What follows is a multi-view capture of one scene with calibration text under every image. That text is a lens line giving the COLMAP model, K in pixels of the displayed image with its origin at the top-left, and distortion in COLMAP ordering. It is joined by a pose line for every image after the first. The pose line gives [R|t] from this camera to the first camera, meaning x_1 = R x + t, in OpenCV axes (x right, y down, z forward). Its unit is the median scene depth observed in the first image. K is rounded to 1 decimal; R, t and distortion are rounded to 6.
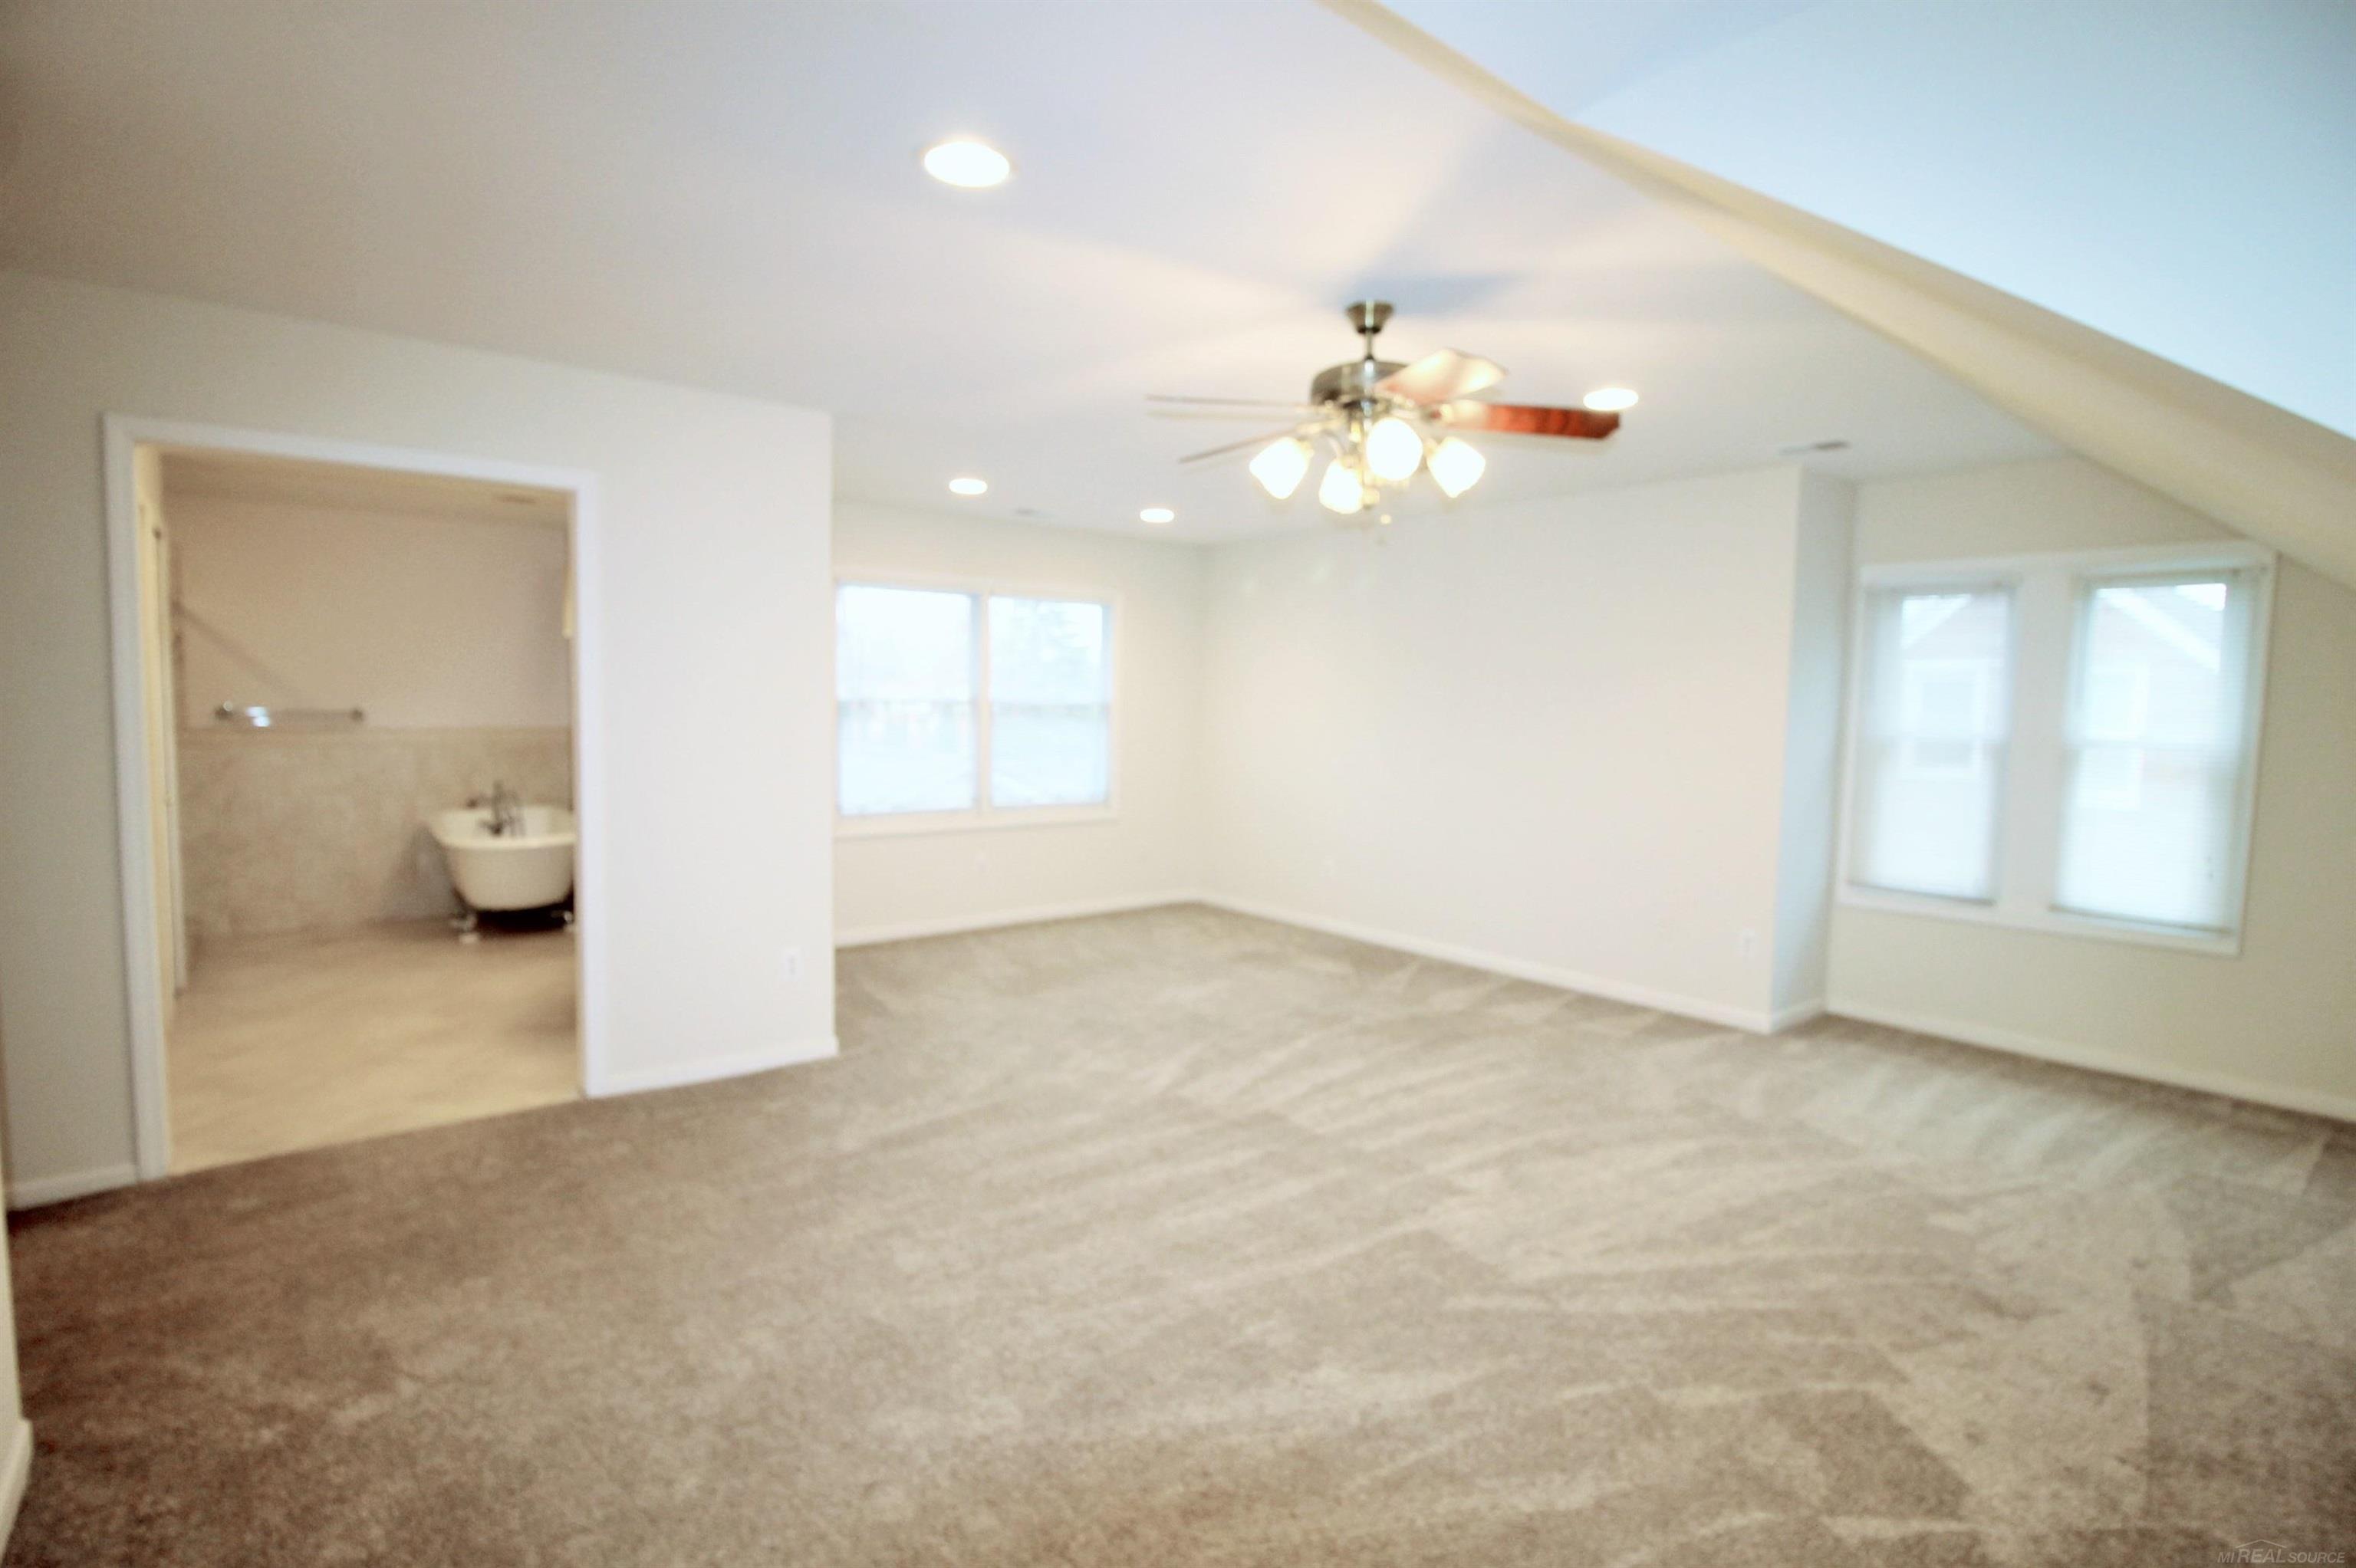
lens RADIAL K [[1118.3, 0, 1170.0], [0, 1118.3, 767.3], [0, 0, 1]] dist [-0.011610, -0.004003]
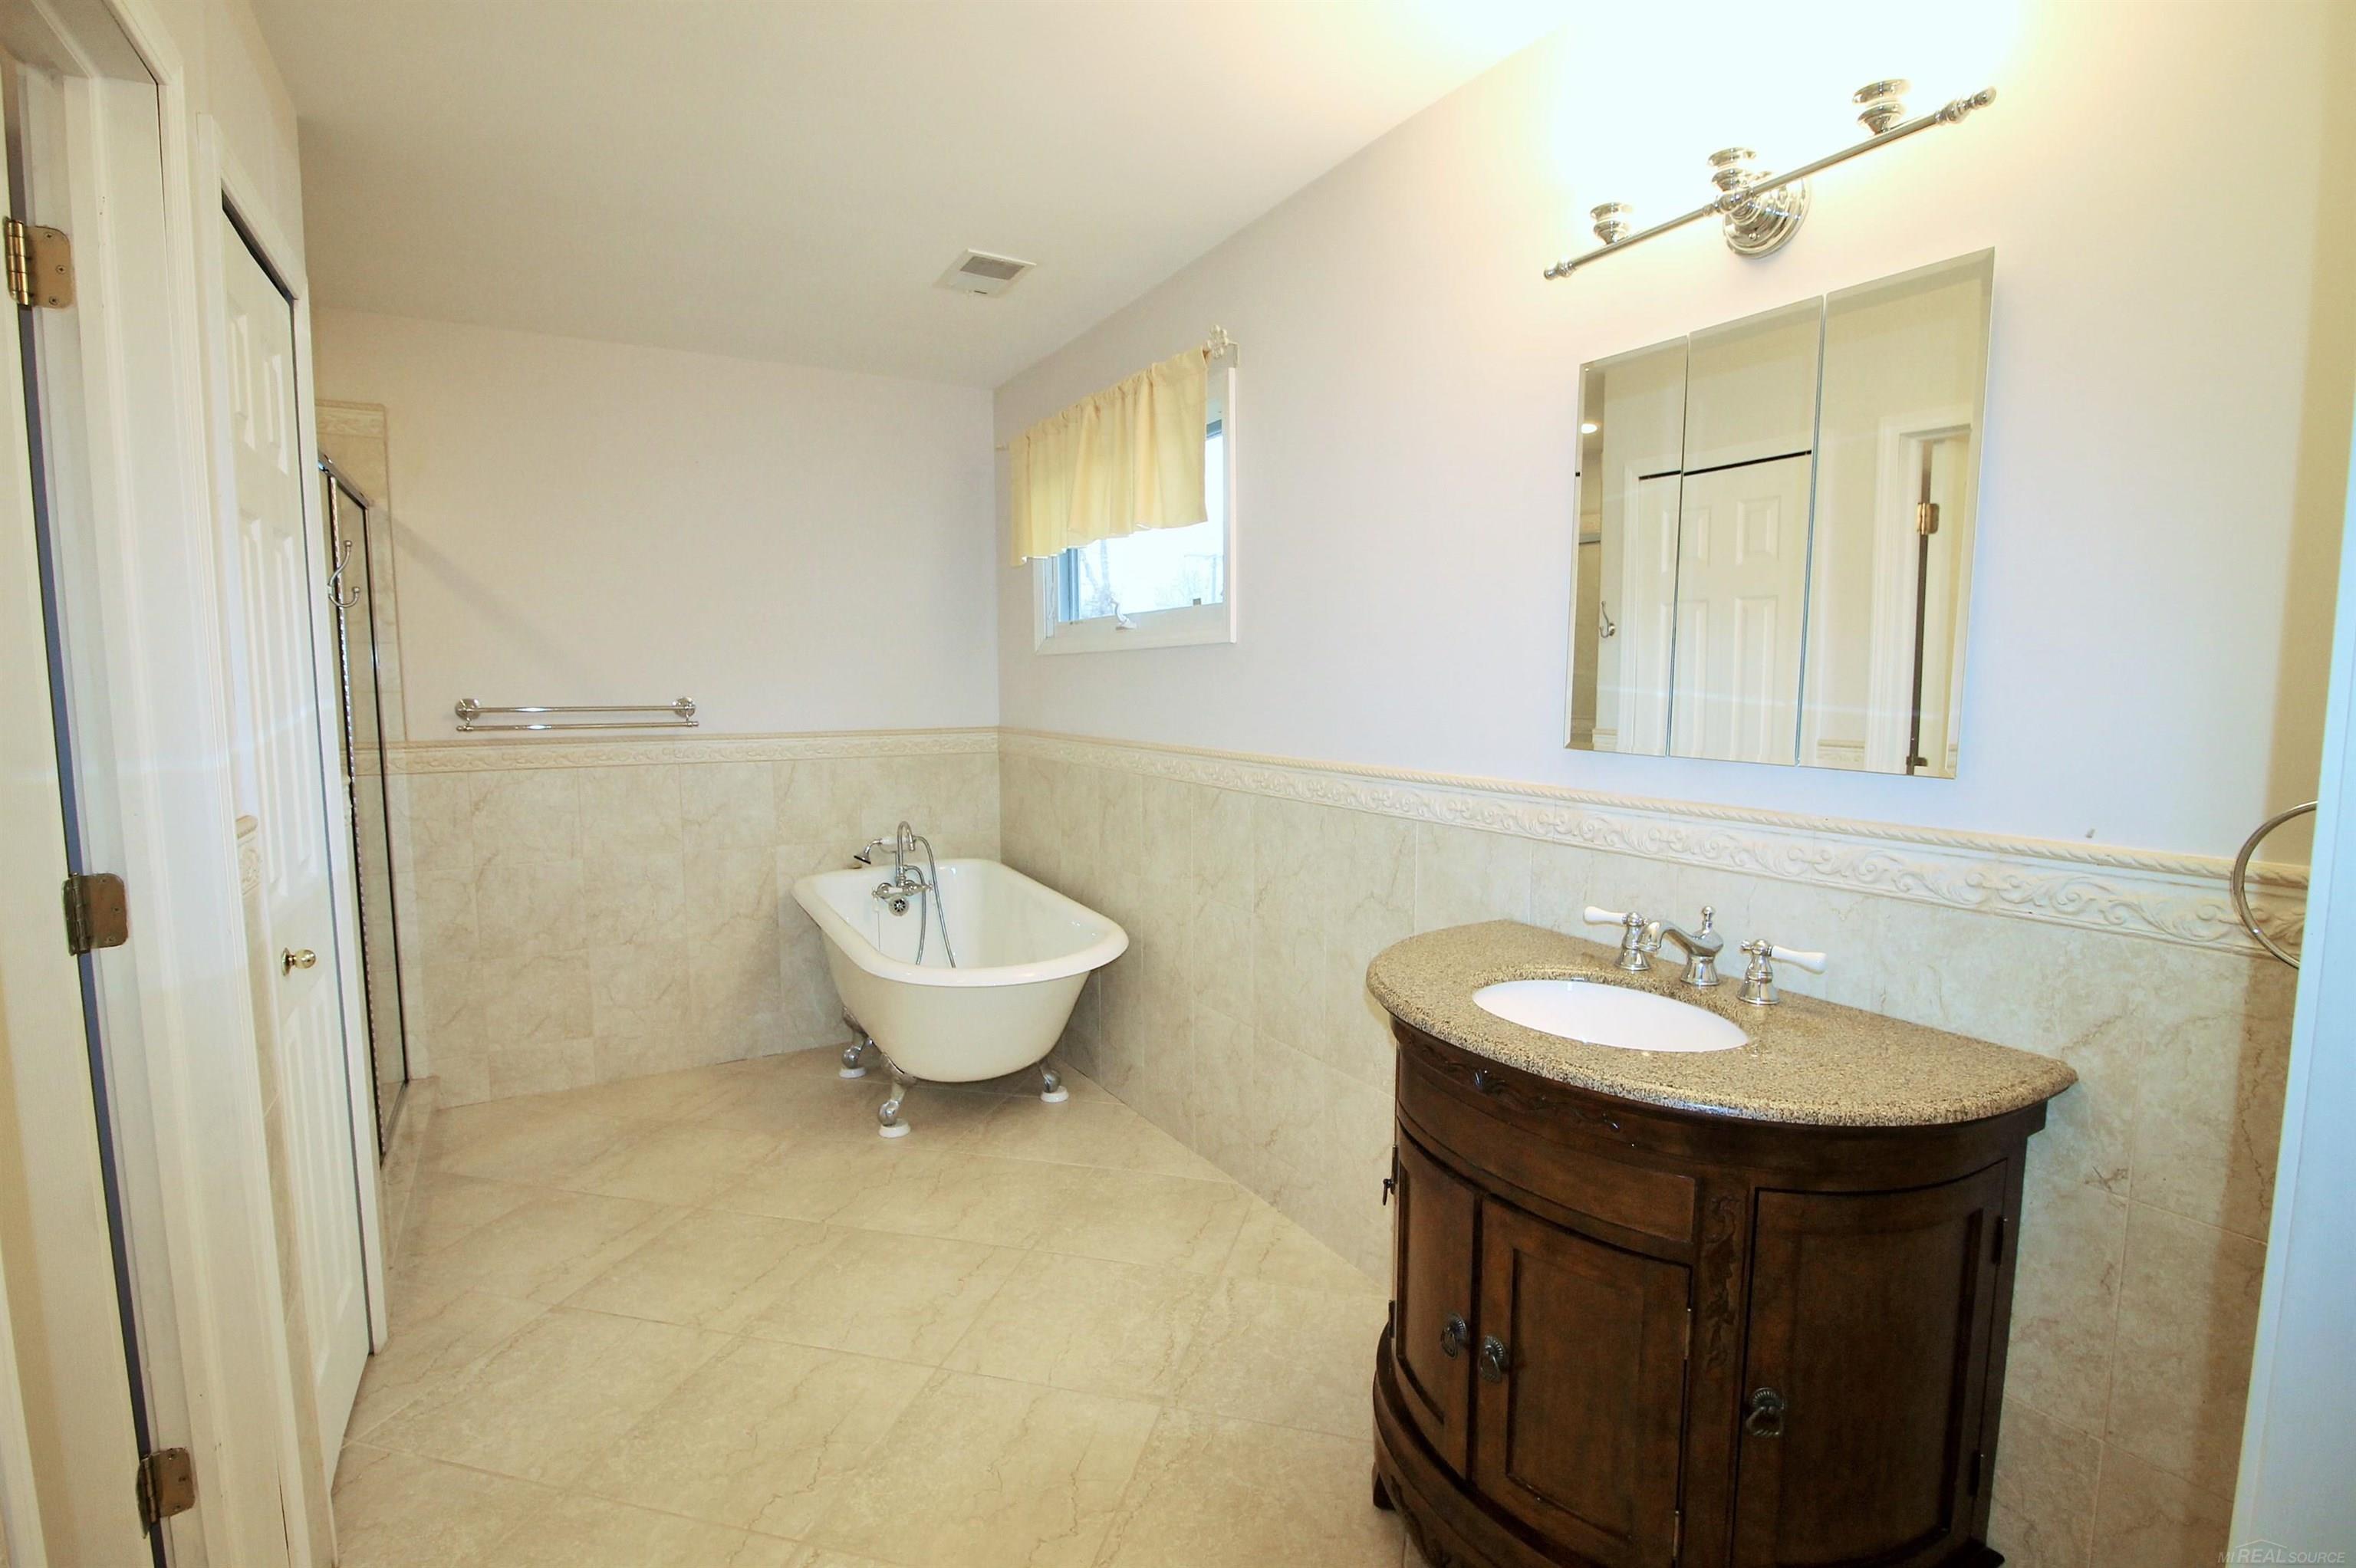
lens RADIAL K [[1118.3, 0, 1188.8], [0, 1118.3, 786.9], [0, 0, 1]] dist [-0.011610, -0.004003]
pose [[0.987338, 0.003305, -0.158597, -0.611014], [0.003338, 0.999129, 0.041599, -0.048853], [0.158597, -0.041602, 0.986467, 0.753752]]
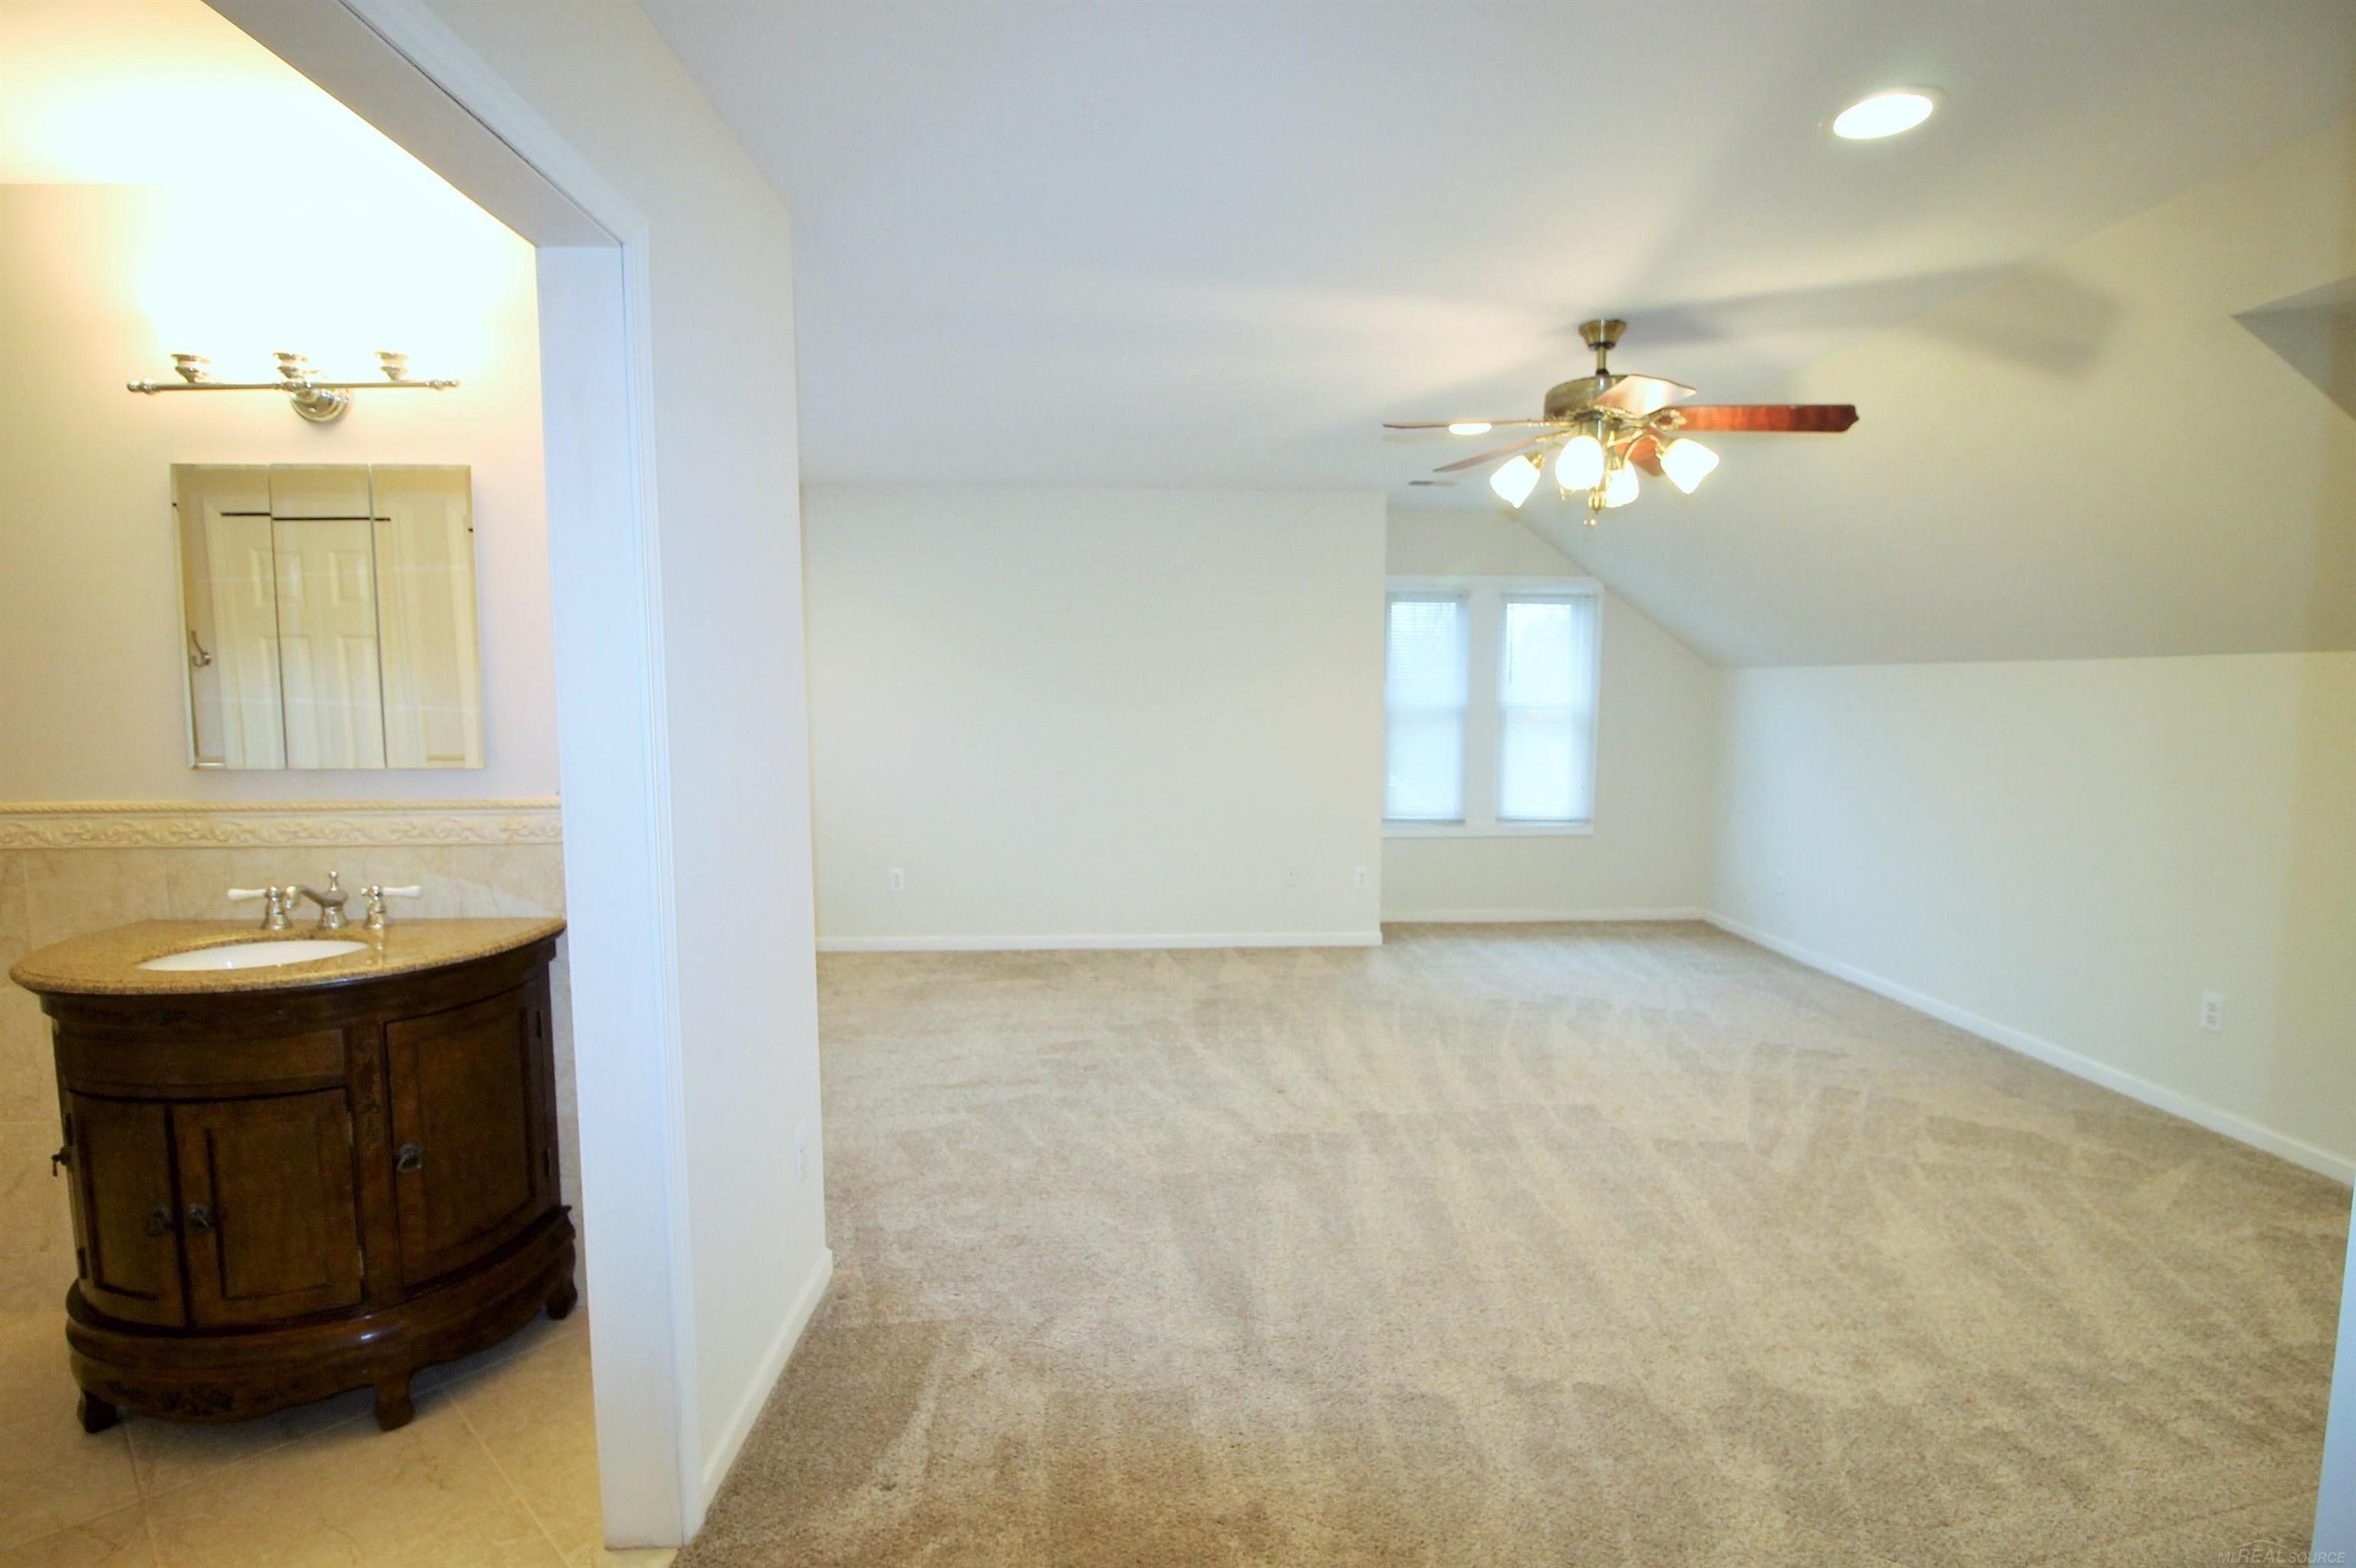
lens RADIAL K [[1118.3, 0, 1180.0], [0, 1118.3, 780.3], [0, 0, 1]] dist [-0.011610, -0.004003]
pose [[0.596896, -0.084890, 0.797815, -0.681193], [0.059512, 0.996332, 0.061487, -0.044540], [-0.800109, 0.010778, 0.599758, 0.486104]]
